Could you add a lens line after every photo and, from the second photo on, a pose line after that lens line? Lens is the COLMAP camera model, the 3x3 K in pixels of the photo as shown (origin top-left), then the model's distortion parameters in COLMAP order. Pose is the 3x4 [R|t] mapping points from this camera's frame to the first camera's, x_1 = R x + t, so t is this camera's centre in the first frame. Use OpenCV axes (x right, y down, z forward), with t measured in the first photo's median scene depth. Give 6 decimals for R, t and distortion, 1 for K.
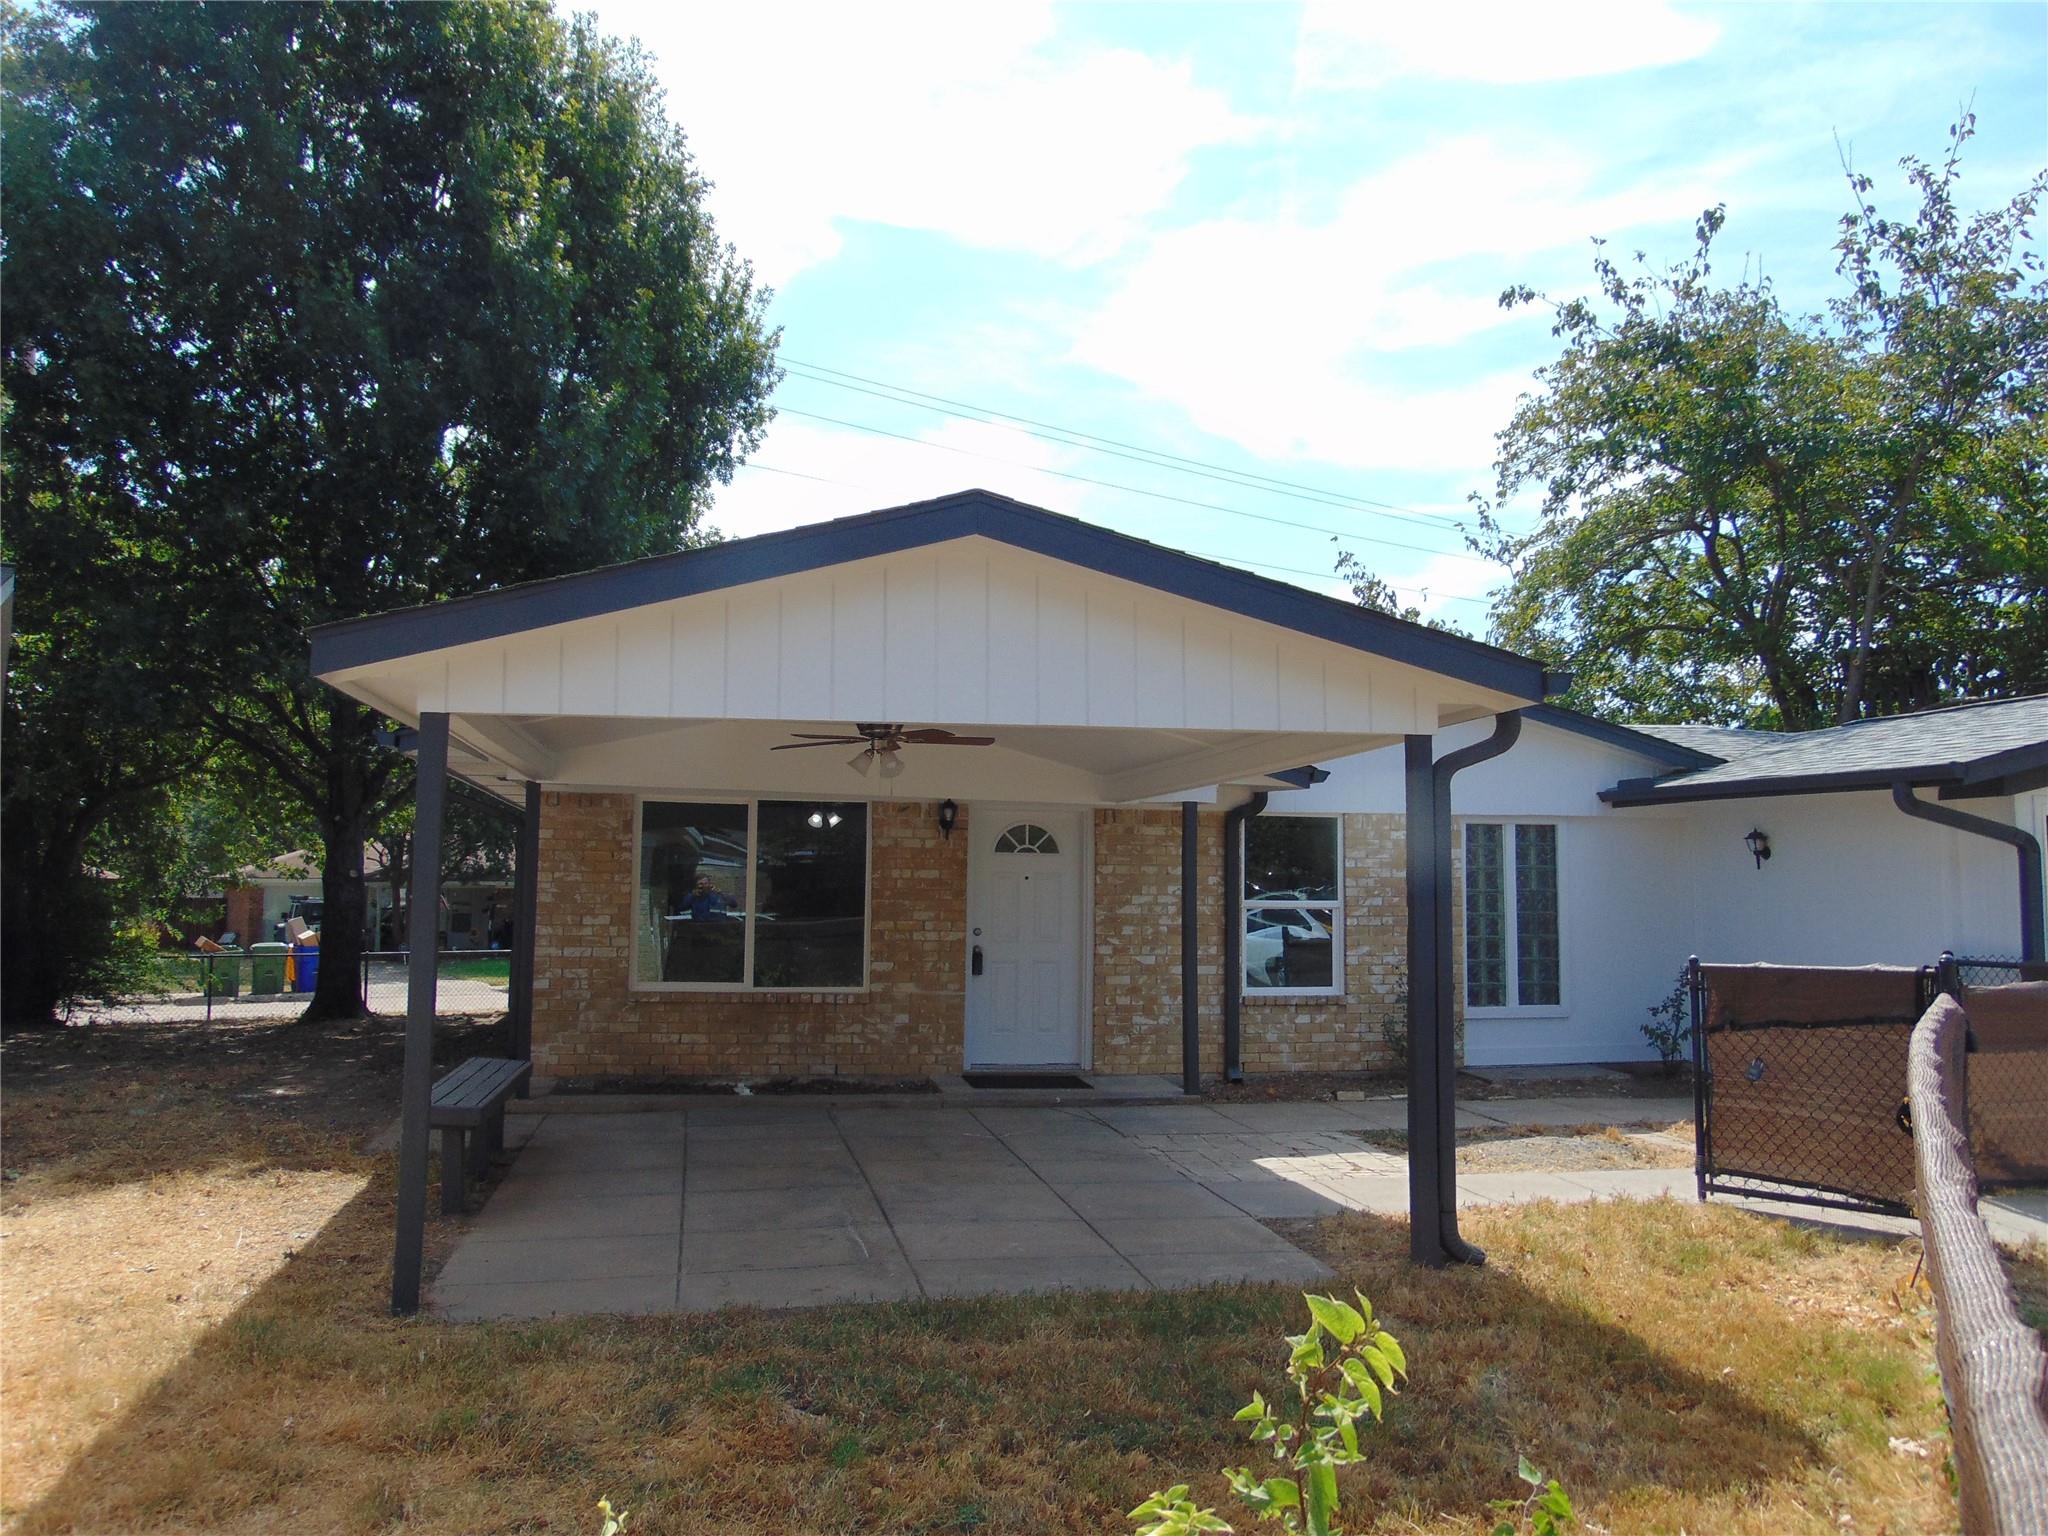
lens RADIAL K [[1540.8, 0, 1024.9], [0, 1540.8, 777.0], [0, 0, 1]] dist [-0.030594, 0.077391]
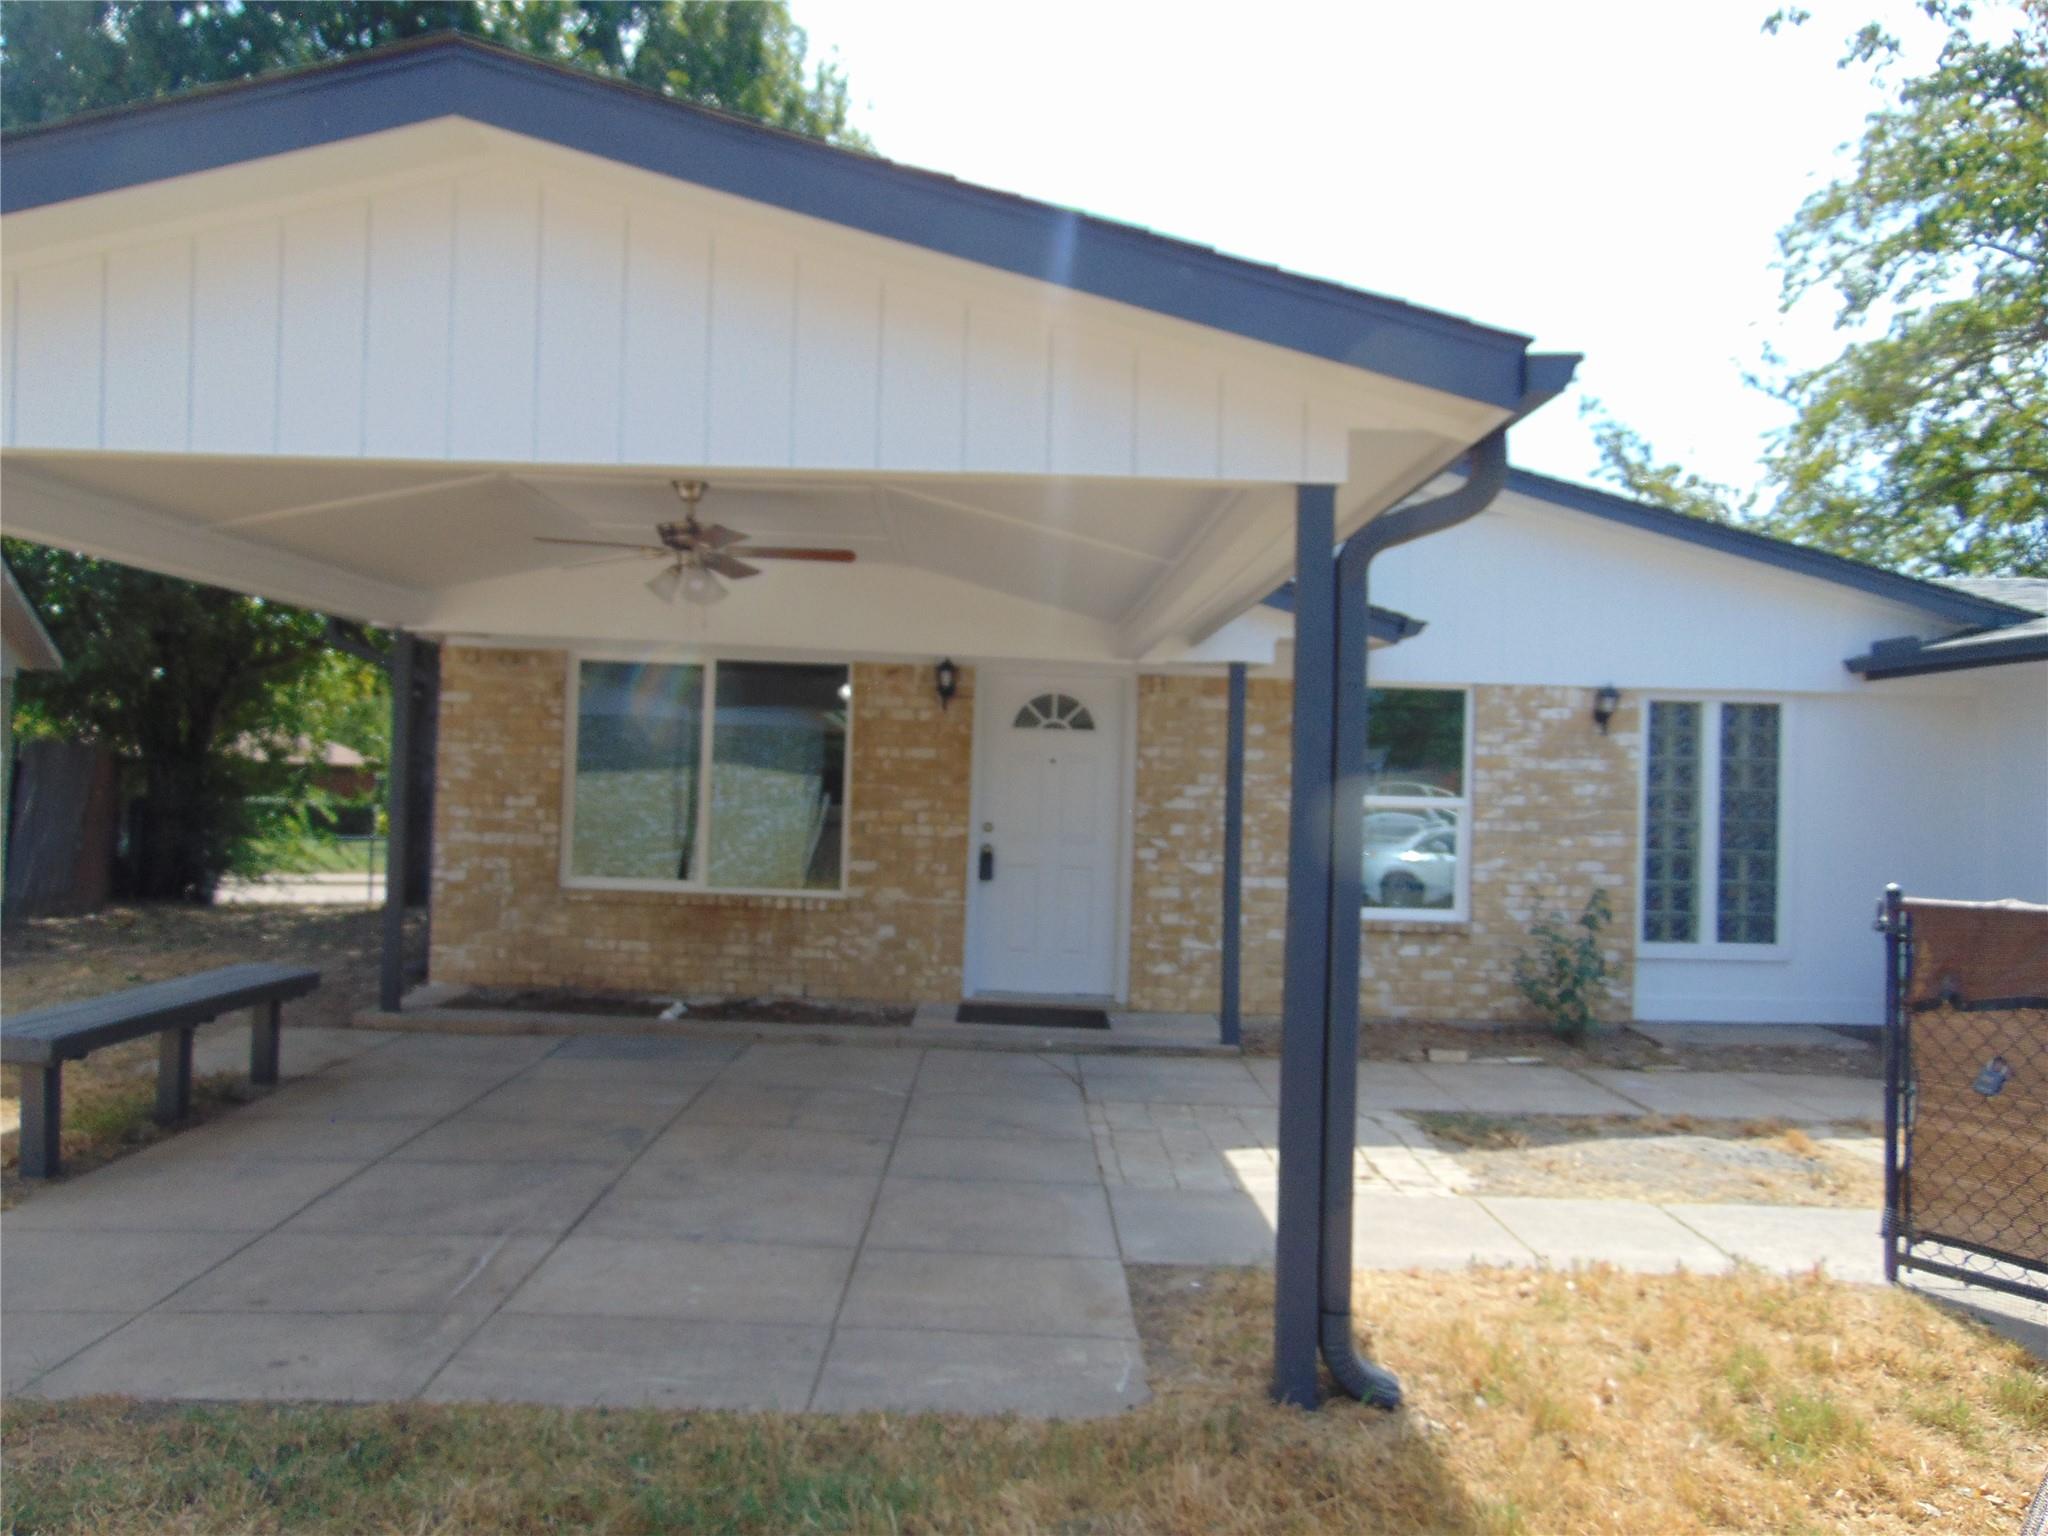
lens RADIAL K [[1540.8, 0, 1028.8], [0, 1540.8, 768.5], [0, 0, 1]] dist [-0.030594, 0.077391]
pose [[0.982471, 0.017628, -0.185581, 0.138111], [-0.007095, 0.998333, 0.057271, 0.024220], [0.186281, -0.054951, 0.980959, 0.220203]]
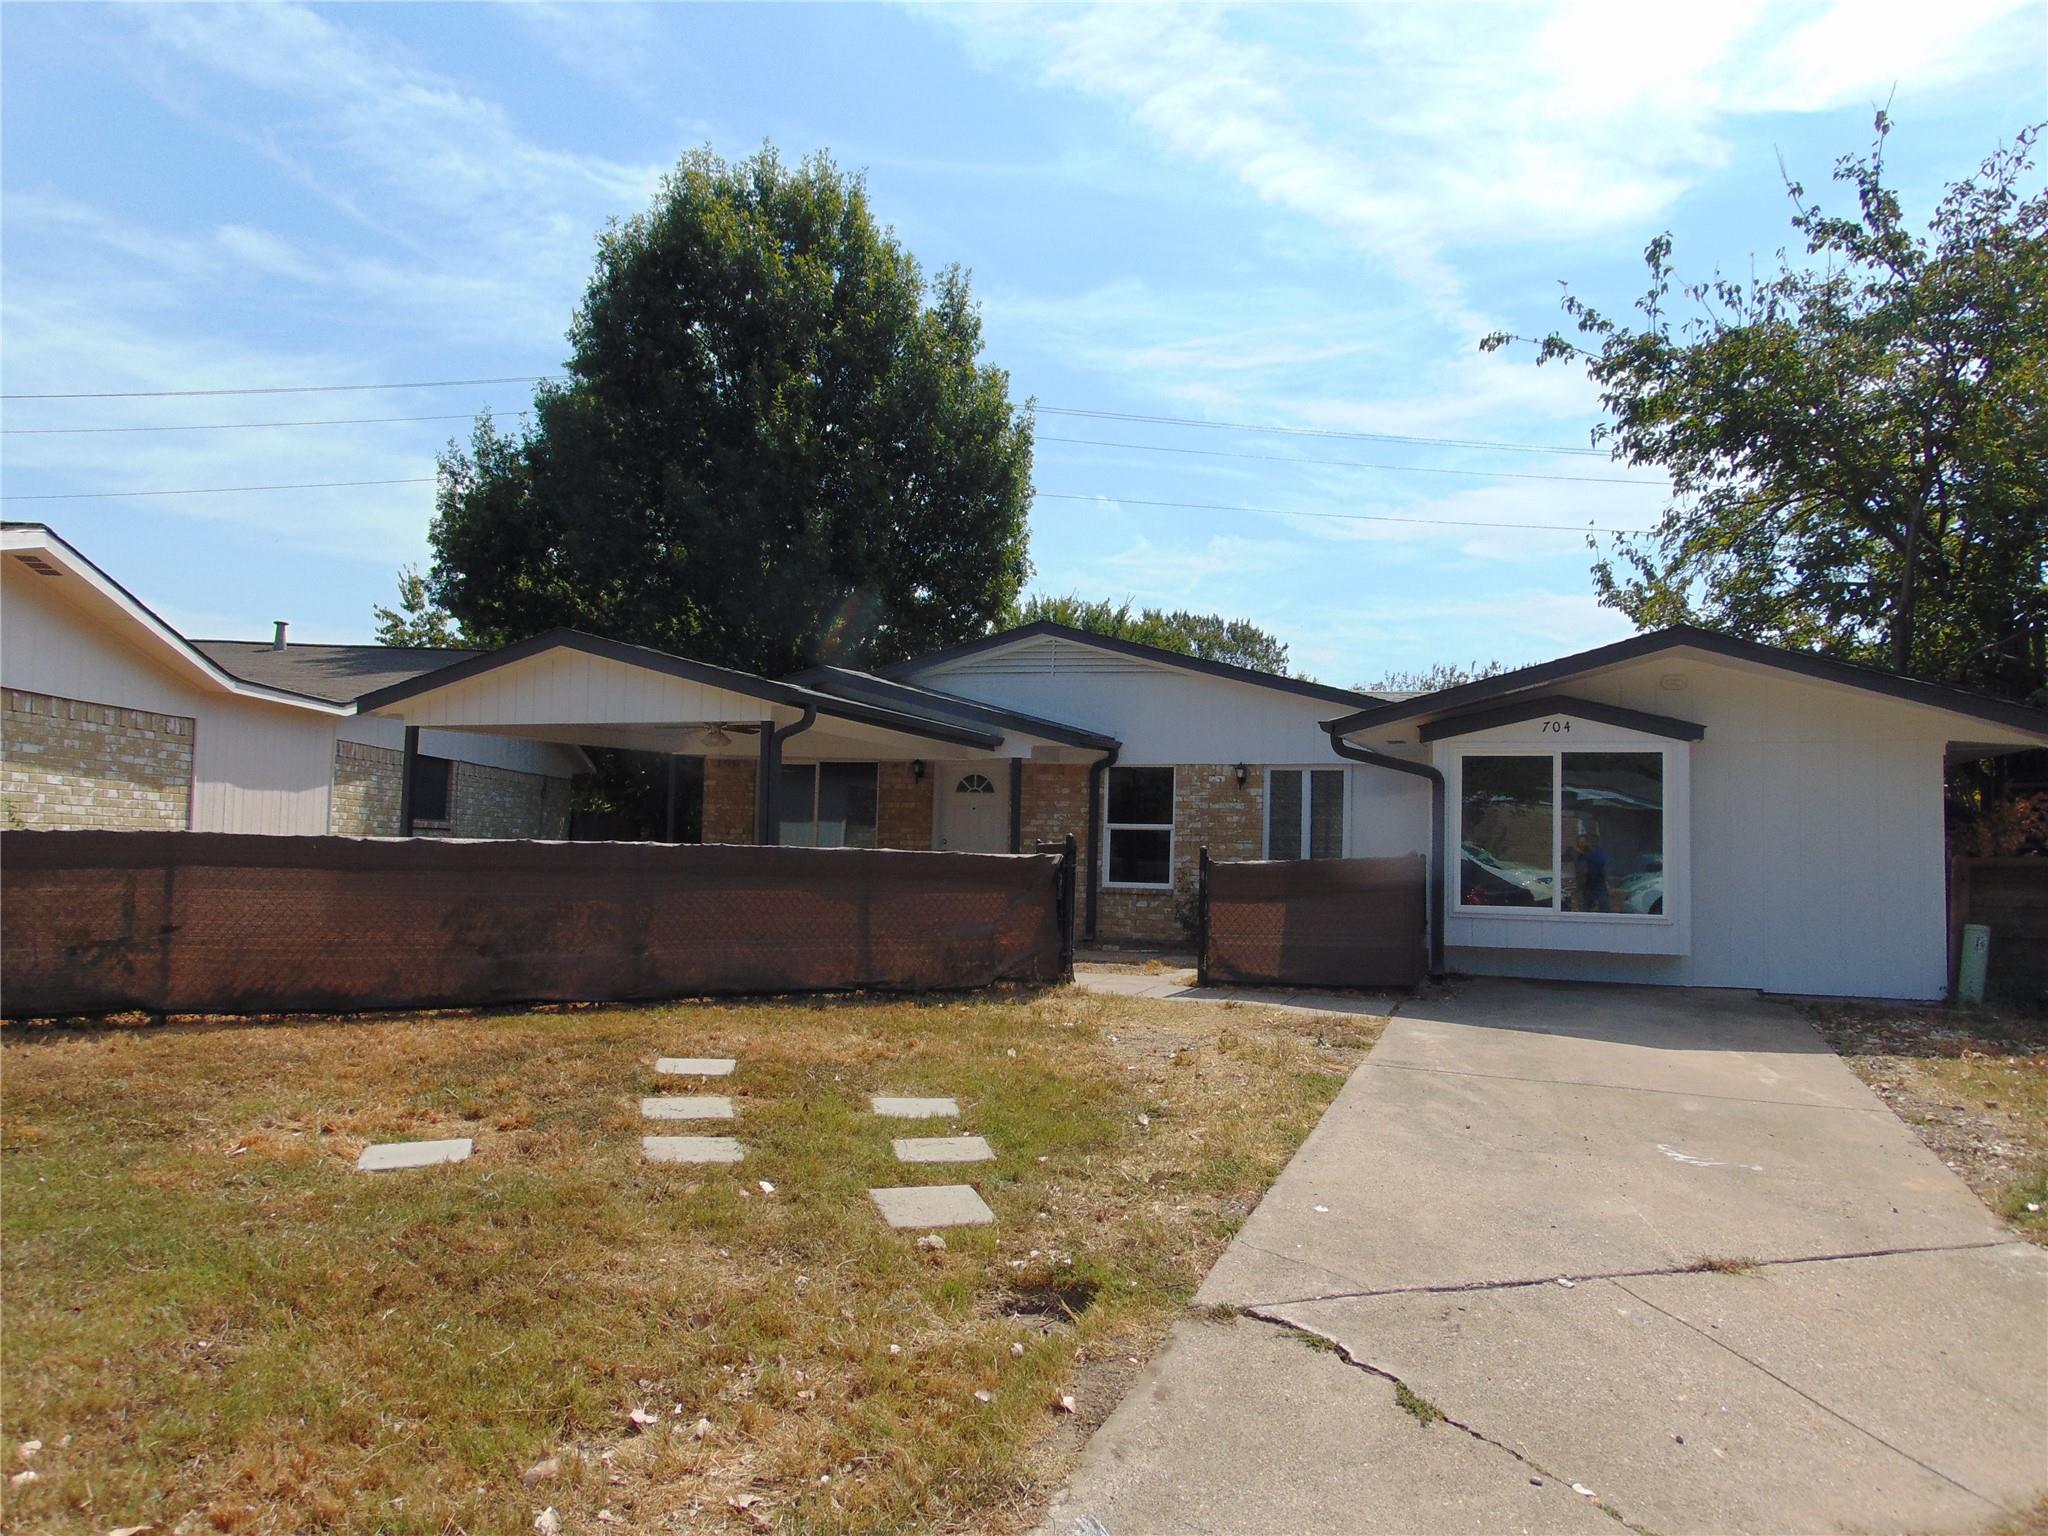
lens RADIAL K [[1540.8, 0, 1043.6], [0, 1540.8, 778.4], [0, 0, 1]] dist [-0.030594, 0.077391]
pose [[0.859814, -0.012301, -0.510459, 0.878201], [0.021158, 0.999709, 0.011548, 0.018203], [0.510169, -0.020730, 0.859825, -0.324954]]
